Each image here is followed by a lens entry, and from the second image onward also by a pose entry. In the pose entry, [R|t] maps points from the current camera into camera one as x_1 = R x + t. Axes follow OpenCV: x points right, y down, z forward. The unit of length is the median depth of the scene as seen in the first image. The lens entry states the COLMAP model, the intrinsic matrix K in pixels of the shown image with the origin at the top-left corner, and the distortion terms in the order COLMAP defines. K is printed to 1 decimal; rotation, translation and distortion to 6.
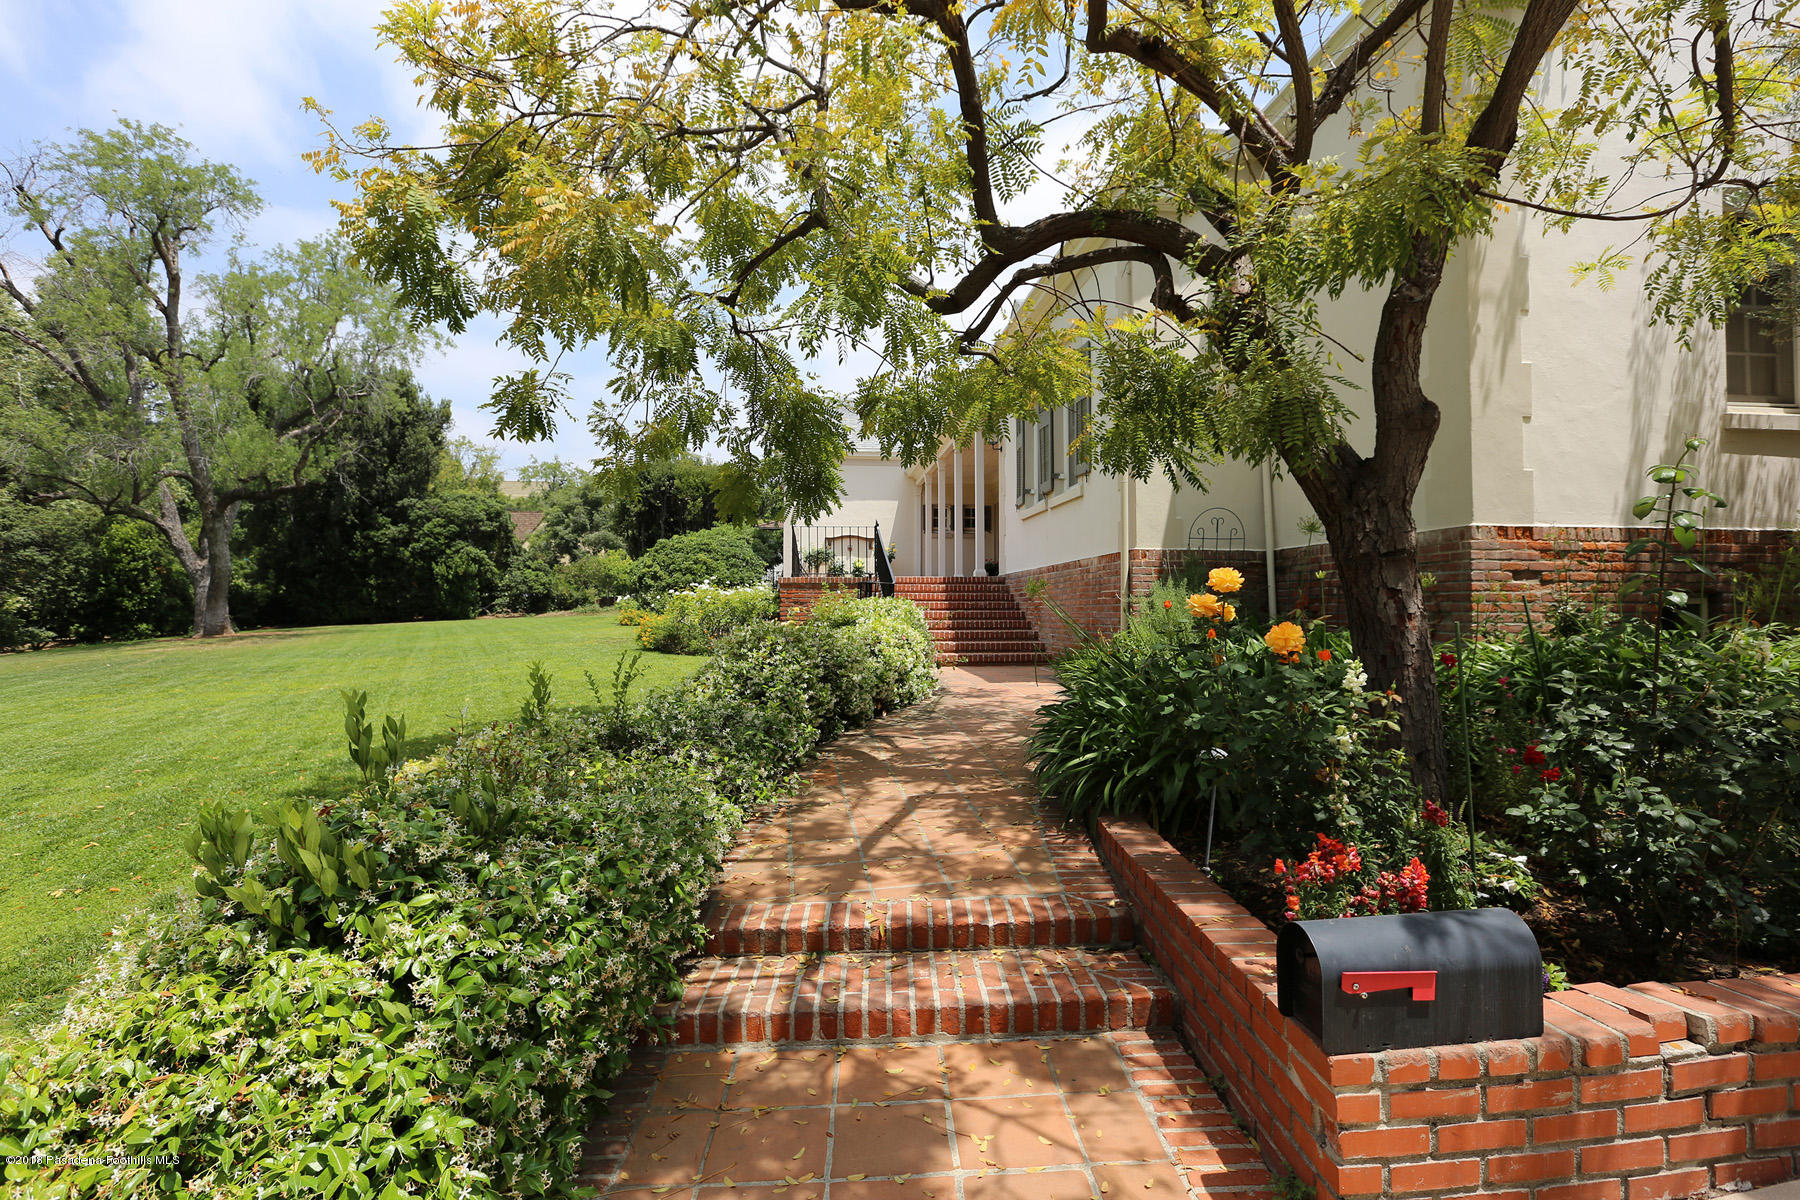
lens RADIAL K [[915.1, 0, 891.8], [0, 915.1, 596.6], [0, 0, 1]] dist [-0.006640, 0.000718]
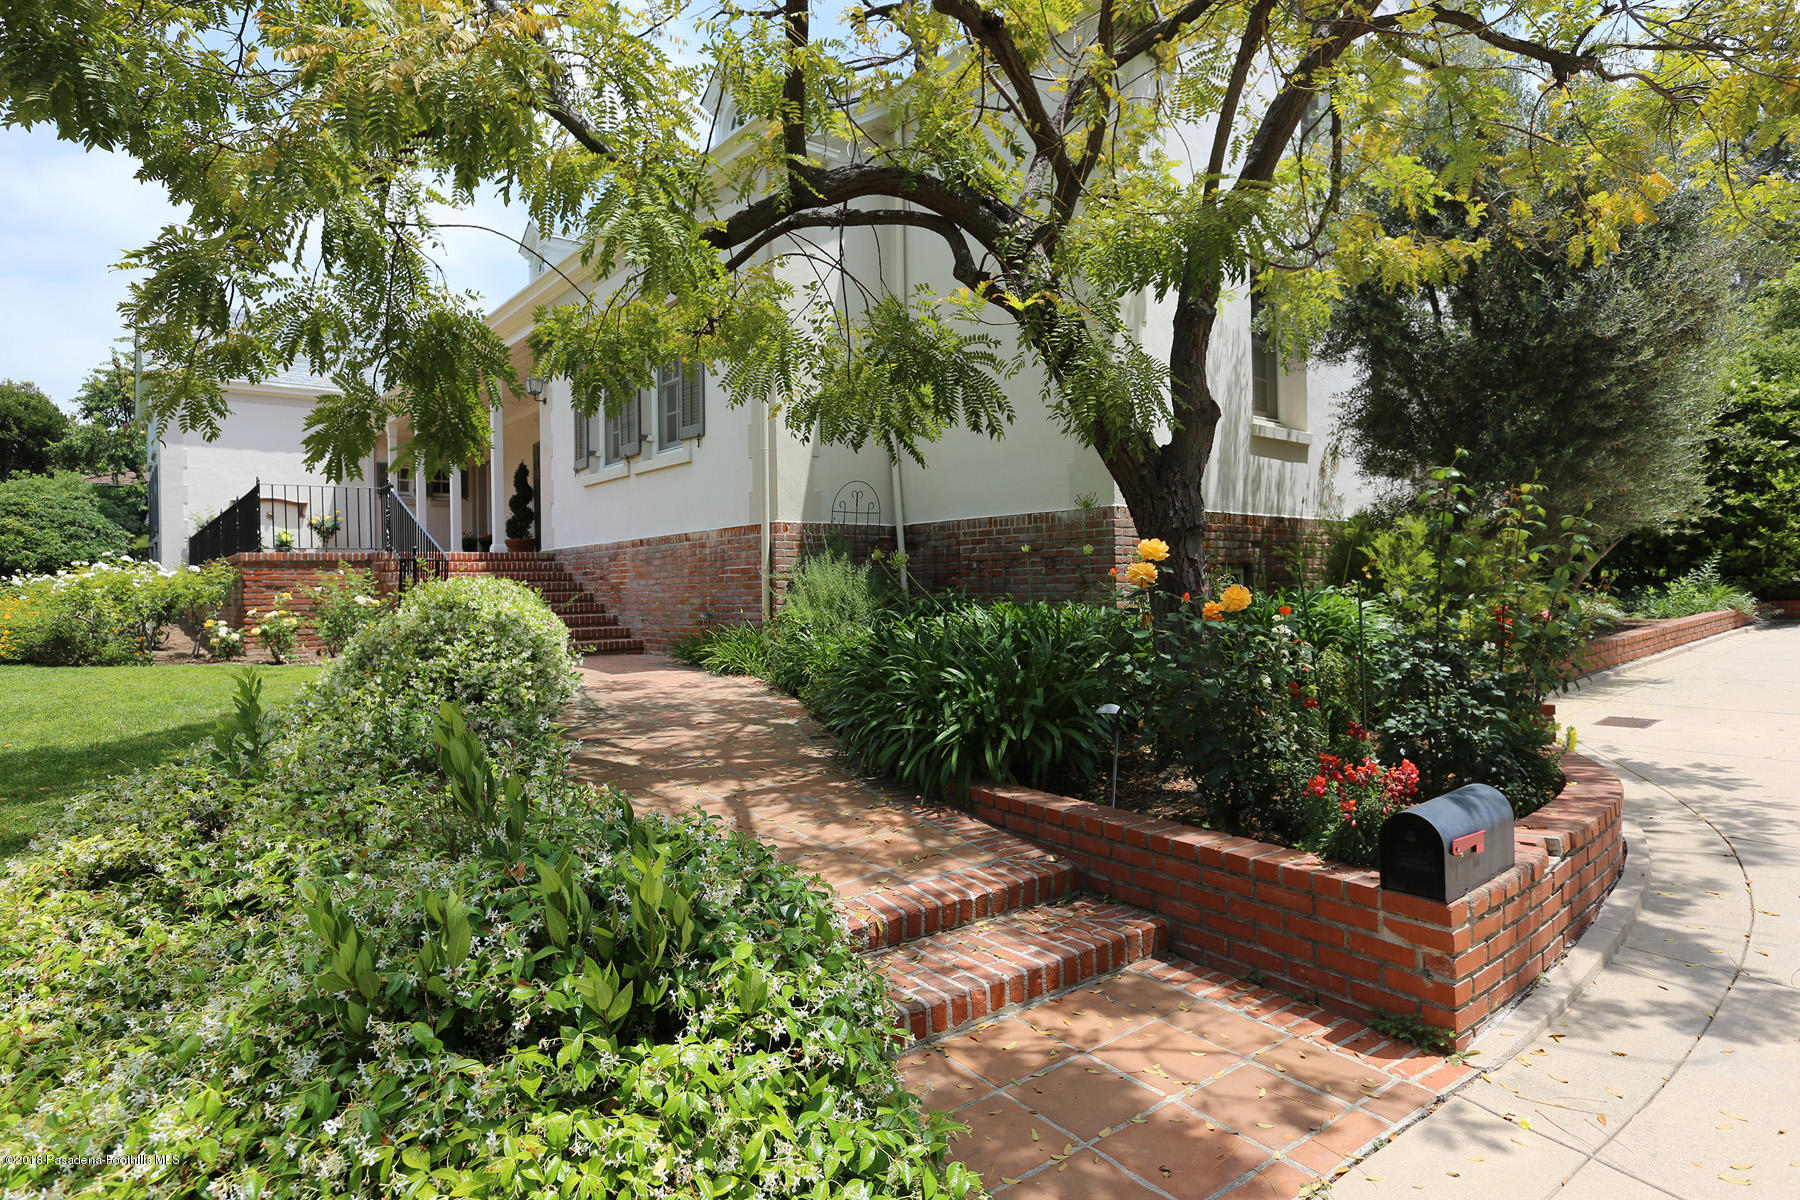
lens RADIAL K [[1031.7, 0, 913.0], [0, 1031.7, 600.7], [0, 0, 1]] dist [-0.021254, 0.000283]
pose [[0.829207, -0.023400, 0.558451, -0.386091], [0.011186, 0.999618, 0.025277, 0.007013], [-0.558830, -0.014713, 0.829152, 0.085203]]
